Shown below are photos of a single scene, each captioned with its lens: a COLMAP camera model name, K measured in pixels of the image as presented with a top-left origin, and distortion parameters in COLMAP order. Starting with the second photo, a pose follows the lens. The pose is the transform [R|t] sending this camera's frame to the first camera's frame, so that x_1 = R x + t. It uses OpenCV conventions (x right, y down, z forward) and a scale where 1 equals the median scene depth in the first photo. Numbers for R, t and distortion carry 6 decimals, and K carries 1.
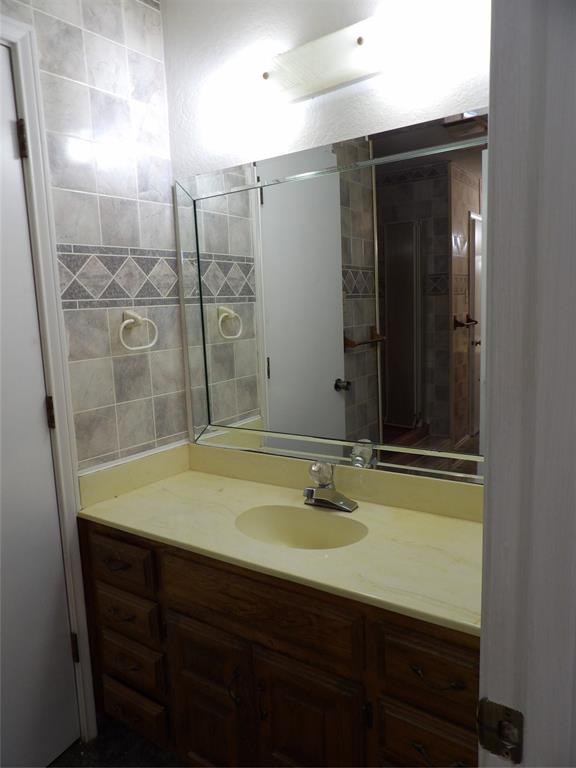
lens RADIAL K [[546.3, 0, 288.0], [0, 546.3, 384.0], [0, 0, 1]] dist [-0.035976, 0.042345]
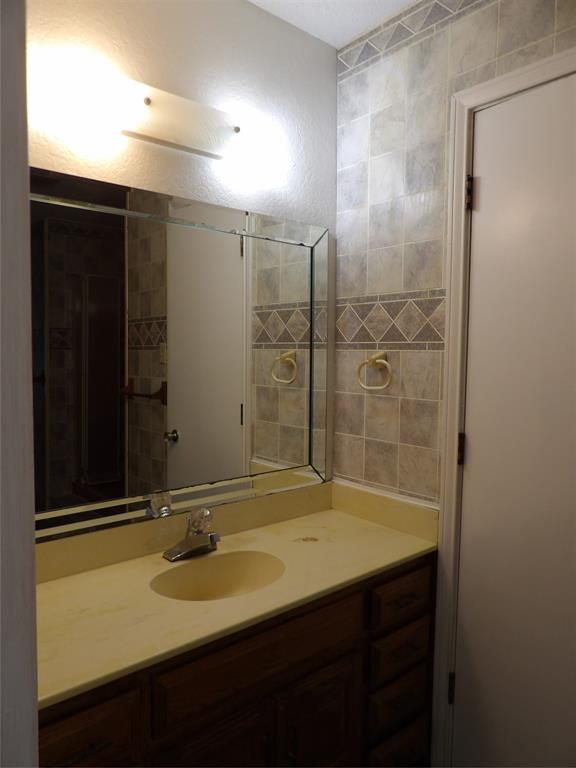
lens RADIAL K [[546.3, 0, 288.0], [0, 546.3, 384.0], [0, 0, 1]] dist [-0.035976, 0.042345]
pose [[-0.259173, 0.093866, -0.961259, 0.782144], [-0.136945, 0.981639, 0.132779, -0.197144], [0.956073, 0.166052, -0.241560, 1.120876]]
